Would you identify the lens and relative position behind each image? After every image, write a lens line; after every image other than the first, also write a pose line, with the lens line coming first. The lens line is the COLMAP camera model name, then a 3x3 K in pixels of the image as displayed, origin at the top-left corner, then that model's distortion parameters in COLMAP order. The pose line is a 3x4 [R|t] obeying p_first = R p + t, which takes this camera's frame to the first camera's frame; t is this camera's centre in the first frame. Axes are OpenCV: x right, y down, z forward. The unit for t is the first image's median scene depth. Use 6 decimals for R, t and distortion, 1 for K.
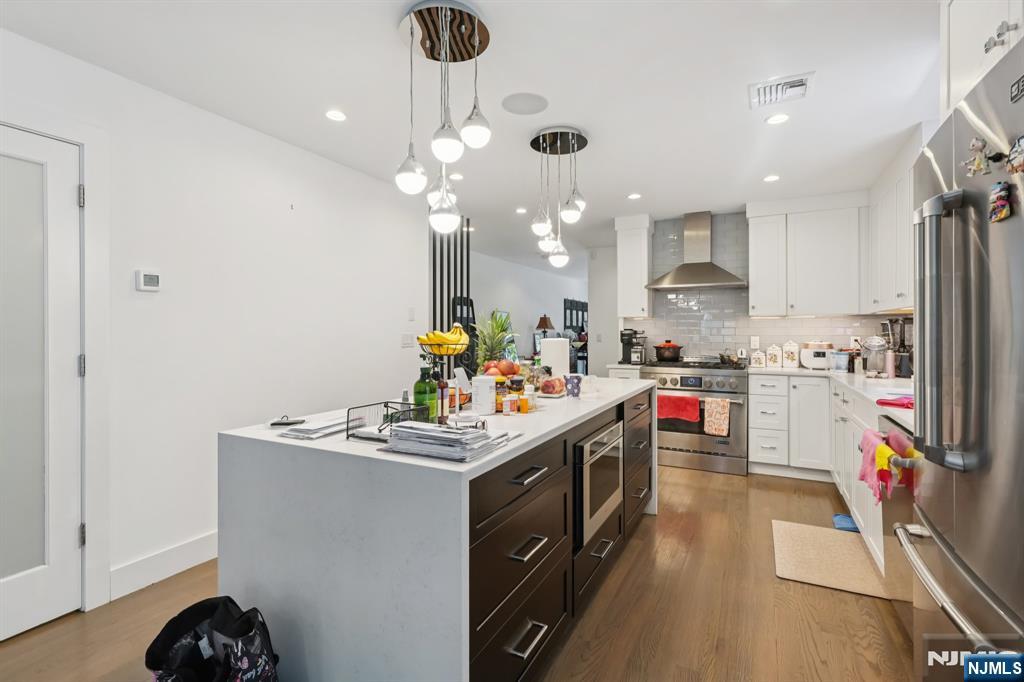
lens RADIAL K [[461.2, 0, 516.7], [0, 461.2, 333.5], [0, 0, 1]] dist [0.002087, 0.000670]
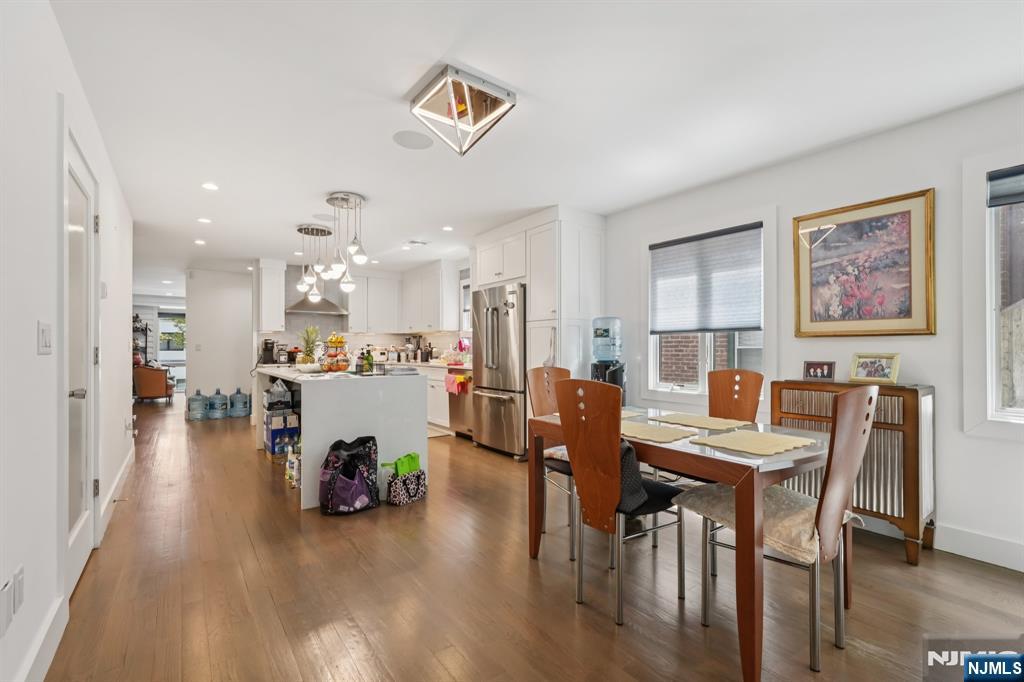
lens RADIAL K [[461.2, 0, 514.0], [0, 461.2, 341.7], [0, 0, 1]] dist [0.002087, 0.000670]
pose [[0.428984, 0.013818, 0.903206, -0.823945], [0.005493, 0.999825, -0.017905, 0.032243], [-0.903295, 0.012642, 0.428833, -0.320317]]
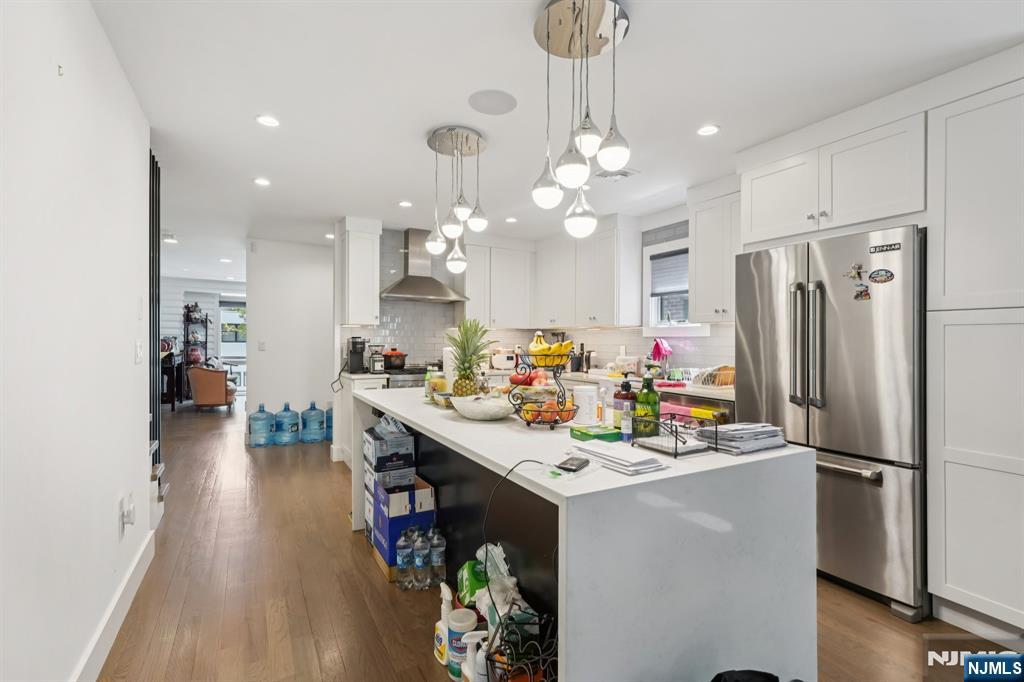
lens RADIAL K [[461.2, 0, 503.8], [0, 461.2, 341.0], [0, 0, 1]] dist [0.002087, 0.000670]
pose [[0.536517, 0.006024, 0.843868, -0.463728], [-0.006367, 0.999975, -0.003090, -0.000281], [-0.843865, -0.003715, 0.536542, 0.280229]]
